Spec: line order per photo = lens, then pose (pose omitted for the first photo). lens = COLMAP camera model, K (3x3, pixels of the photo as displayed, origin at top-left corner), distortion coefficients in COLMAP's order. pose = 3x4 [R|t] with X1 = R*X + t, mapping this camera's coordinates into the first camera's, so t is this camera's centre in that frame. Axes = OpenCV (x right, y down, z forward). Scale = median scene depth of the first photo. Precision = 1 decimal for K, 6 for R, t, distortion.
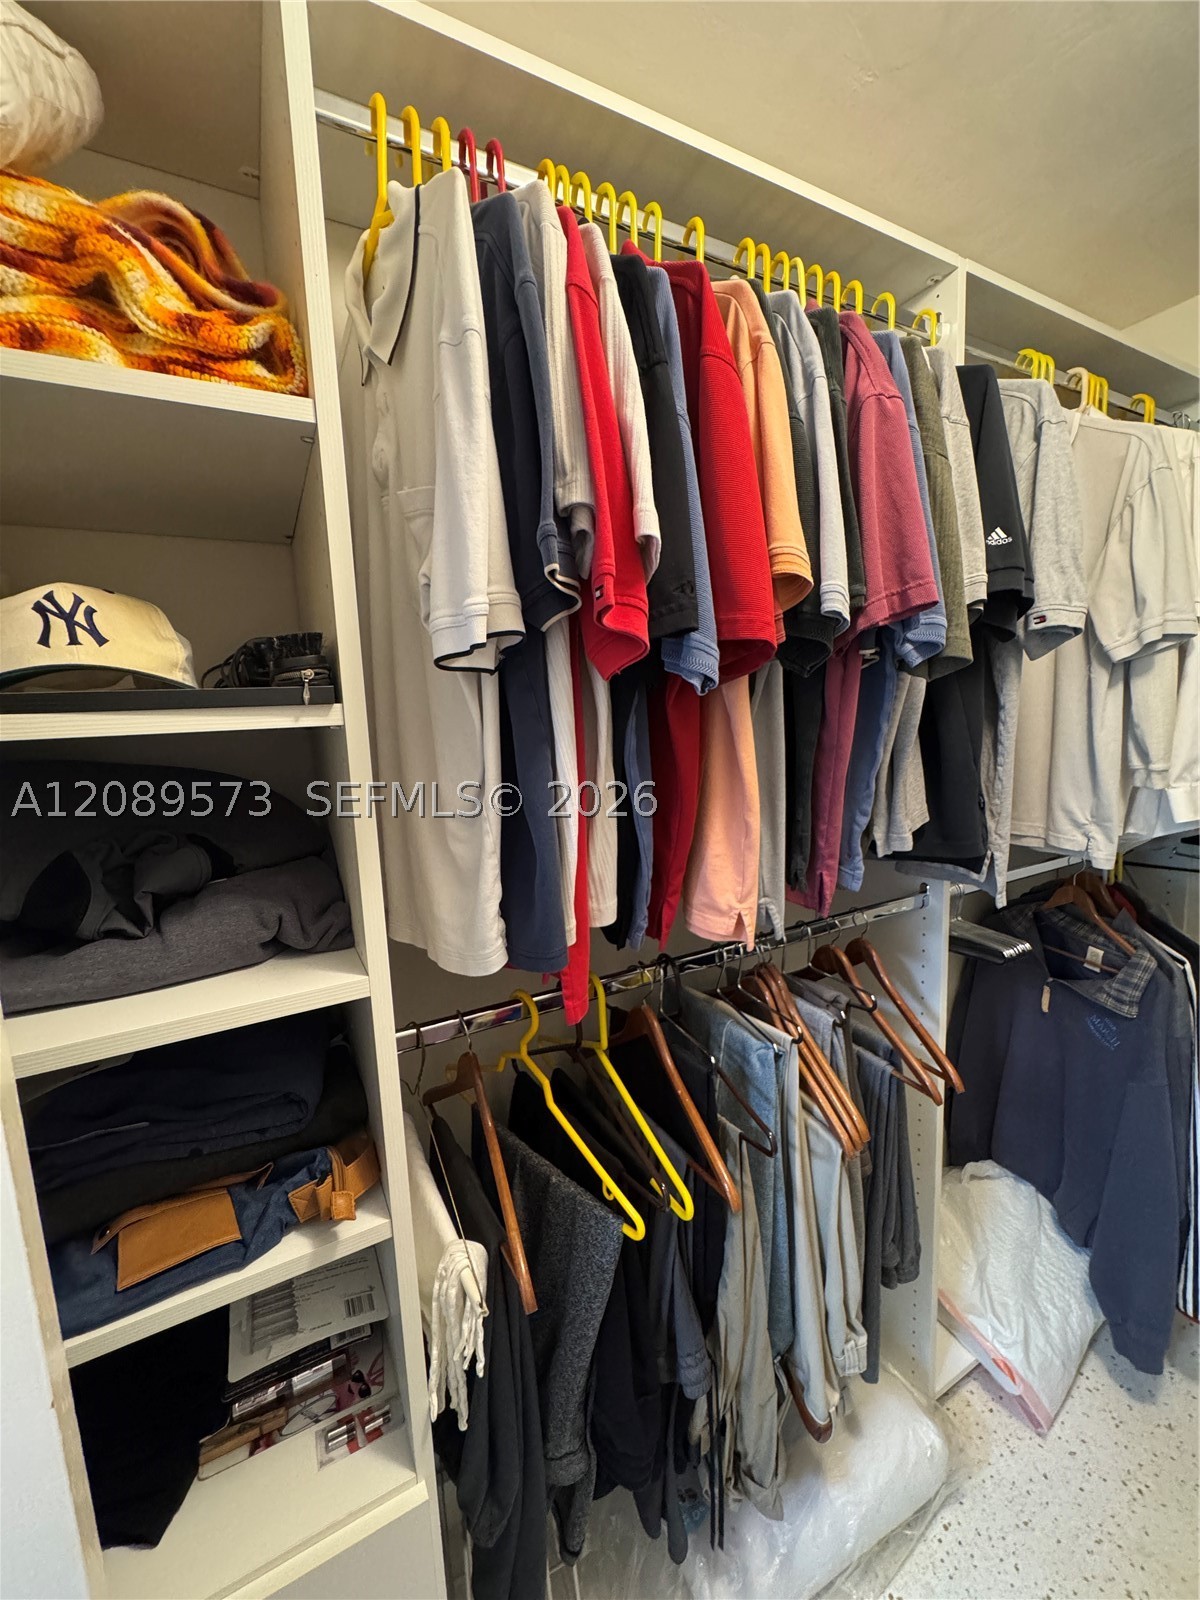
lens RADIAL K [[642.1, 0, 601.4], [0, 642.1, 796.8], [0, 0, 1]] dist [-0.000626, -0.000087]
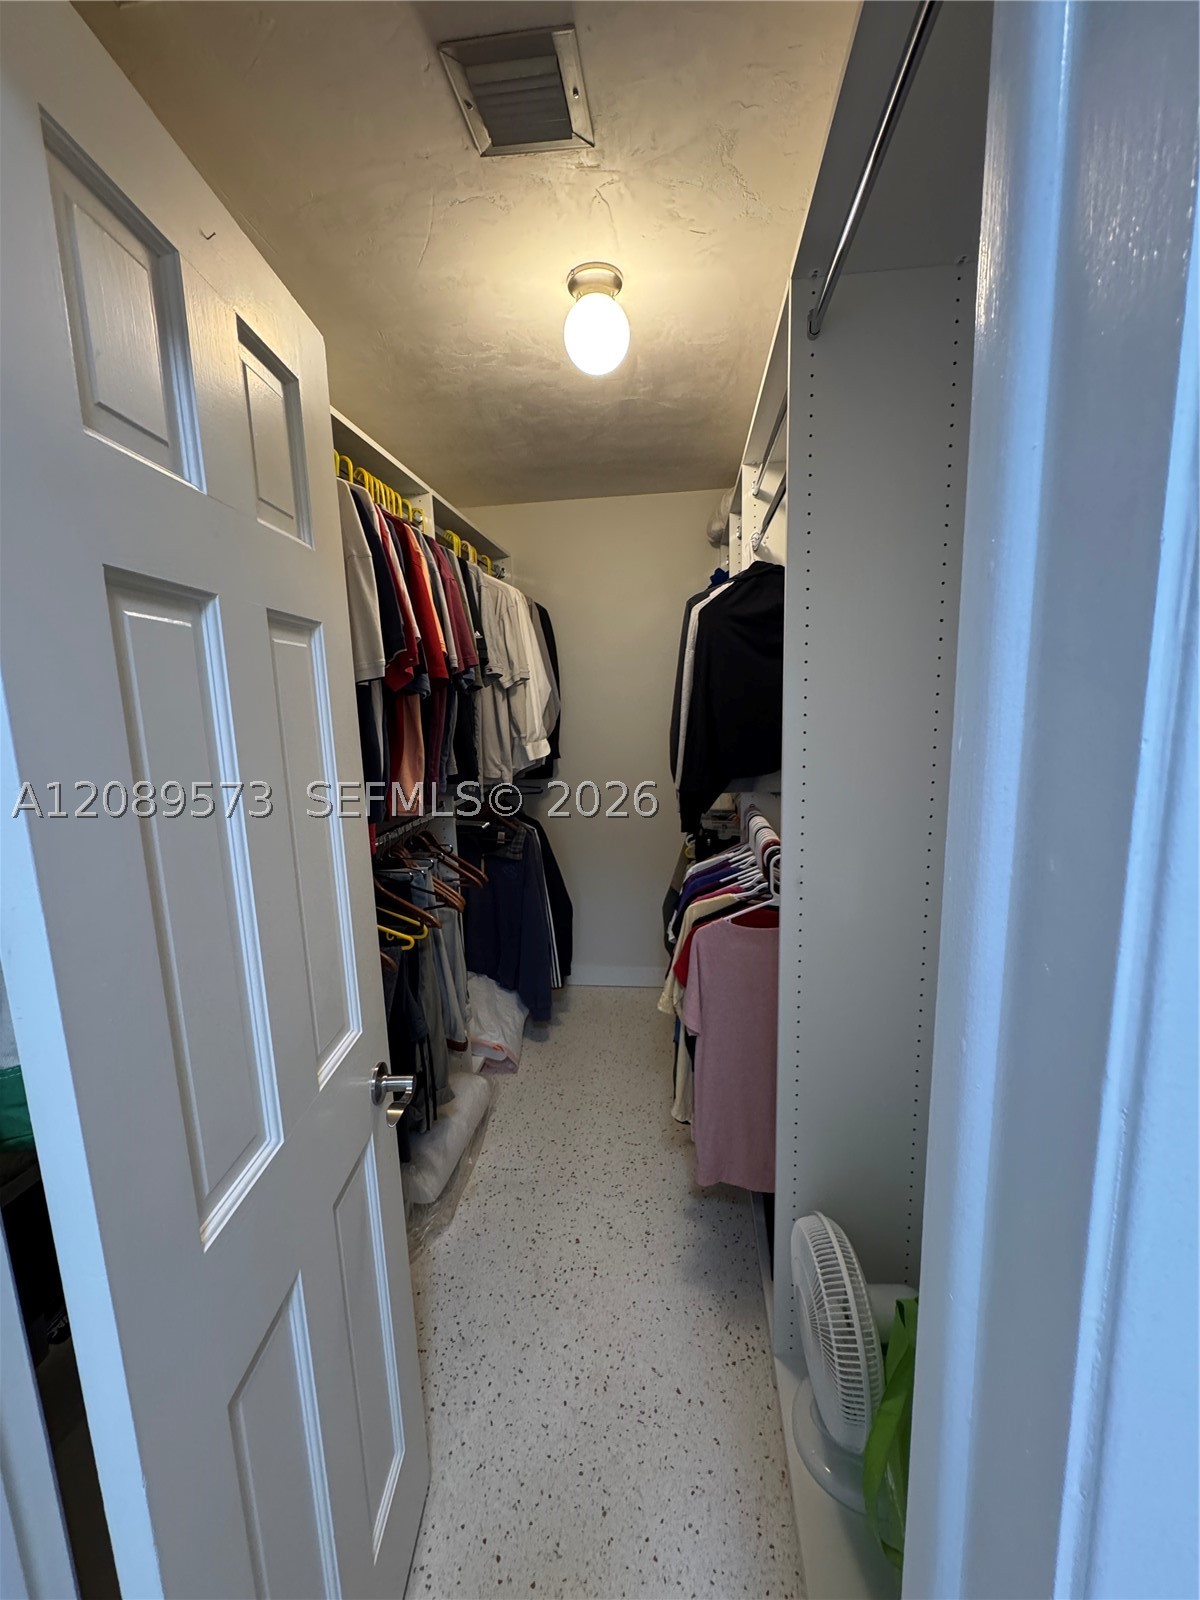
lens RADIAL K [[642.1, 0, 601.4], [0, 642.1, 796.8], [0, 0, 1]] dist [-0.000626, -0.000087]
pose [[0.578911, -0.100764, 0.809141, -1.207627], [0.113852, 0.992603, 0.042154, 0.149952], [-0.807403, 0.067719, 0.586101, -0.784077]]
